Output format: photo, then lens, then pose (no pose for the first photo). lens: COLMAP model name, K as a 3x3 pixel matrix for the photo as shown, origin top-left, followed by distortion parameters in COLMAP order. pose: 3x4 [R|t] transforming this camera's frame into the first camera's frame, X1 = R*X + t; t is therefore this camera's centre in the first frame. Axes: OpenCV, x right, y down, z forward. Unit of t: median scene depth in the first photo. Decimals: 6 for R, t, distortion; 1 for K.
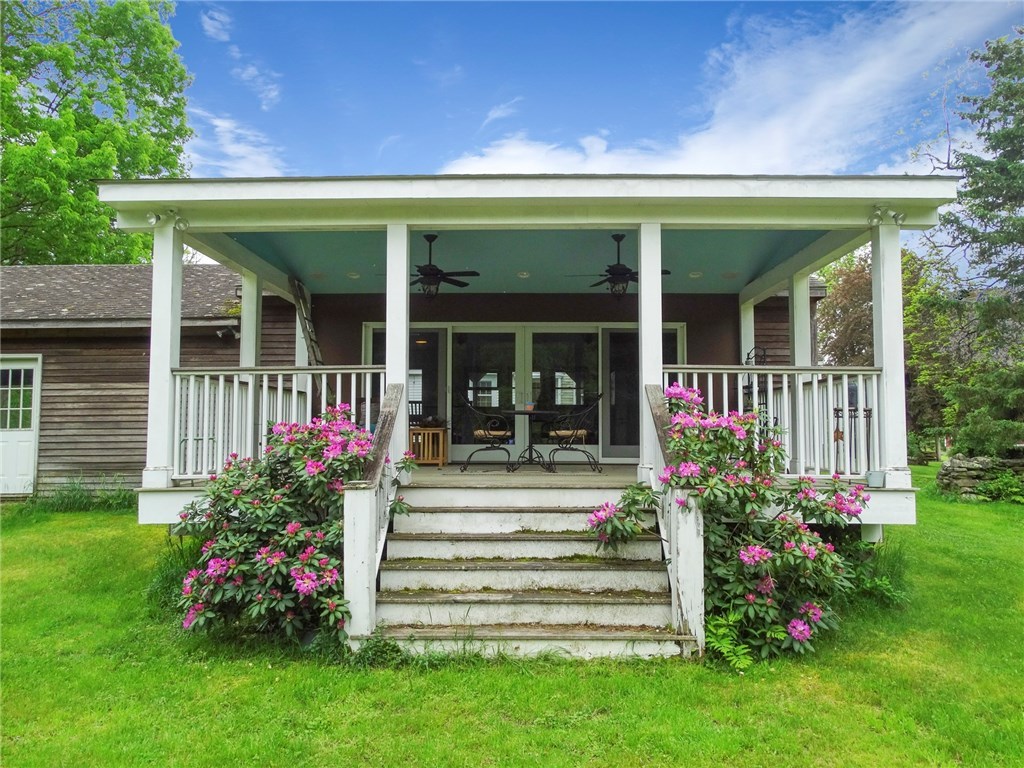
lens RADIAL K [[717.9, 0, 496.0], [0, 717.9, 379.1], [0, 0, 1]] dist [0.039924, -0.001204]
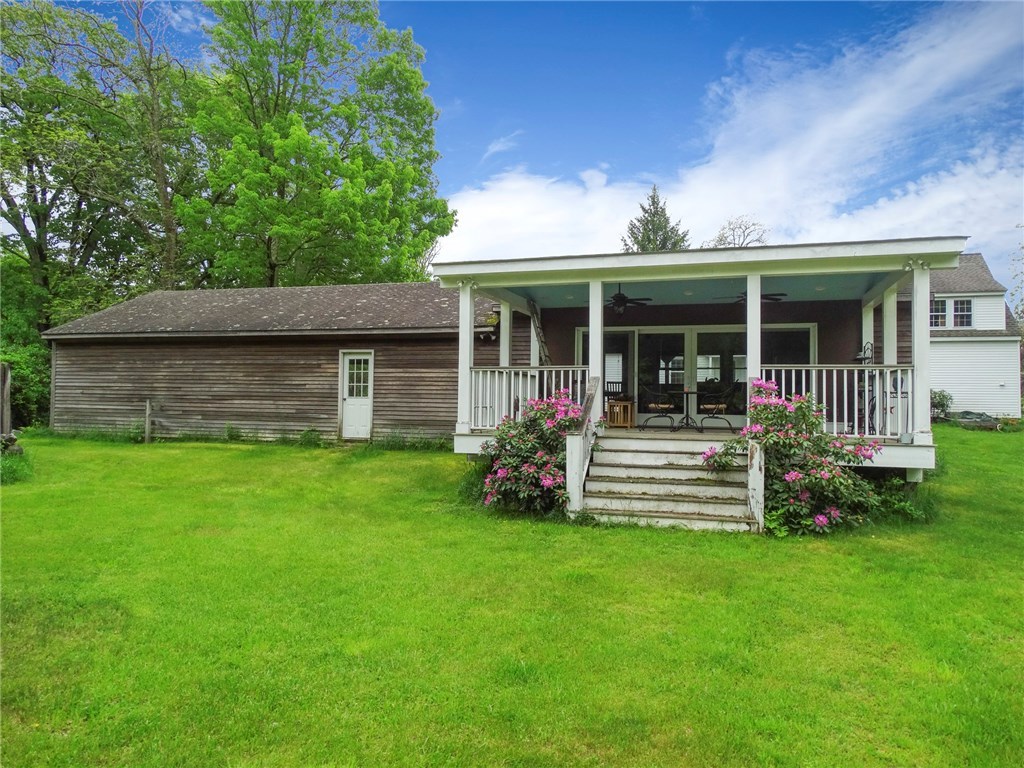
lens RADIAL K [[710.3, 0, 510.3], [0, 710.3, 362.6], [0, 0, 1]] dist [-0.175865, -0.000067]
pose [[0.962609, 0.001562, -0.270891, 0.131224], [0.003280, 0.999843, 0.017422, -0.061109], [0.270875, -0.017659, 0.962452, -0.719263]]
